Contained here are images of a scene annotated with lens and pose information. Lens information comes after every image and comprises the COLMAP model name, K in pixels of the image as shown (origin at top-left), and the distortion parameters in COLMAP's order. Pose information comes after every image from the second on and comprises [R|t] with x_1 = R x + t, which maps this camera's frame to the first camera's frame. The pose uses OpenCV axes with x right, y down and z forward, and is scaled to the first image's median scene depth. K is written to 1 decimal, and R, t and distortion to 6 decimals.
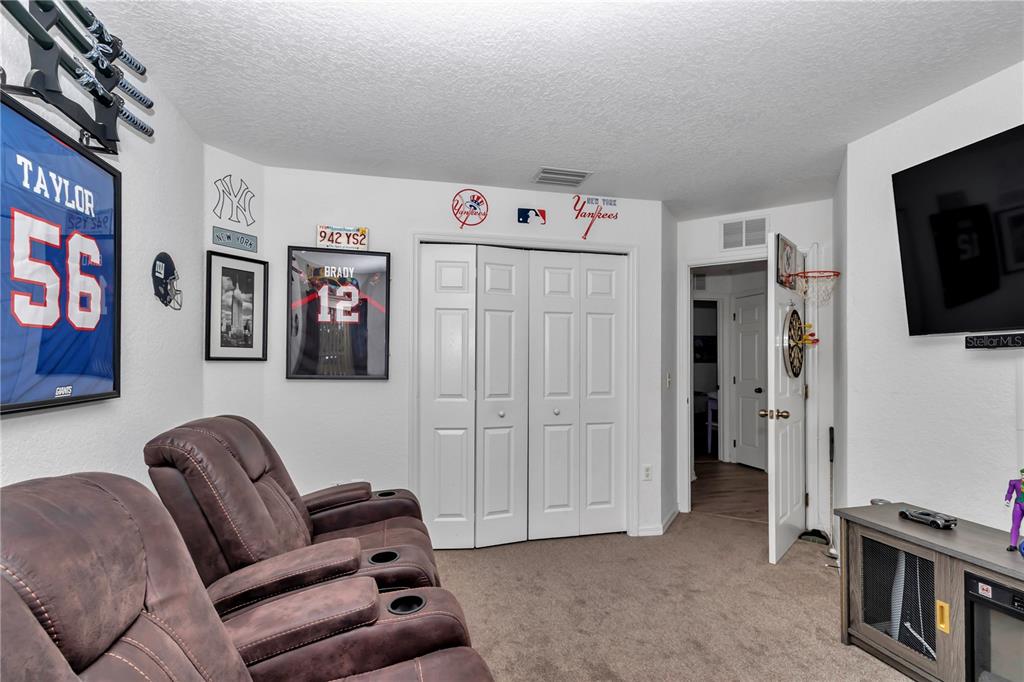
lens RADIAL K [[466.2, 0, 505.8], [0, 466.2, 350.8], [0, 0, 1]] dist [0.000843, 0.000040]
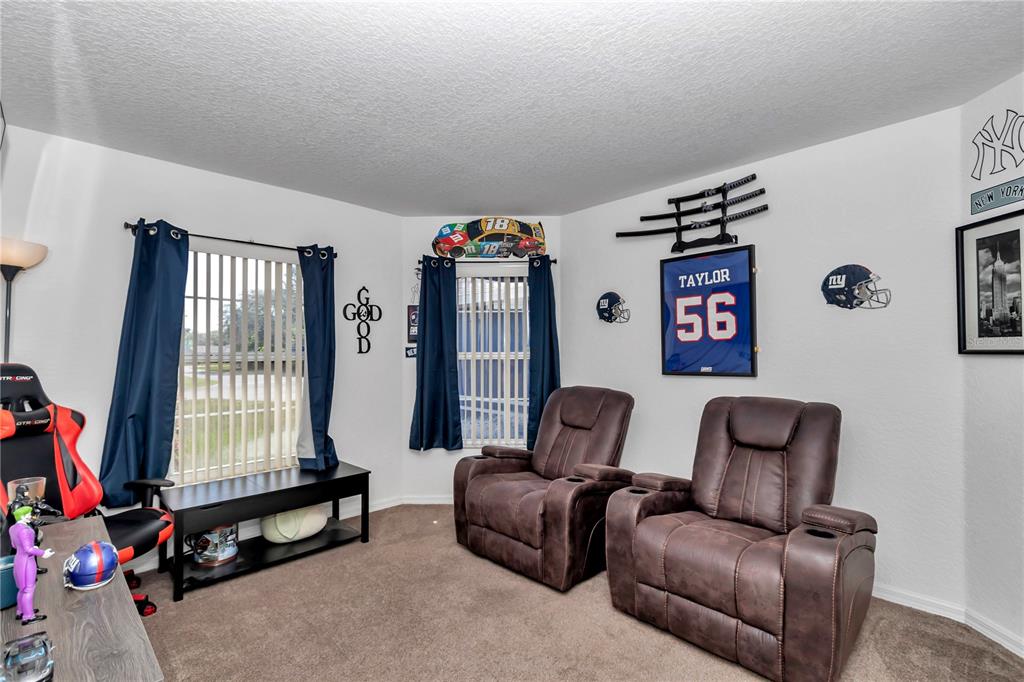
lens RADIAL K [[466.2, 0, 505.8], [0, 466.2, 350.8], [0, 0, 1]] dist [0.000843, 0.000040]
pose [[-0.864714, 0.002024, -0.502261, 0.523016], [0.017516, 0.999505, -0.026130, 0.022453], [0.501960, -0.031393, -0.864321, 1.293164]]
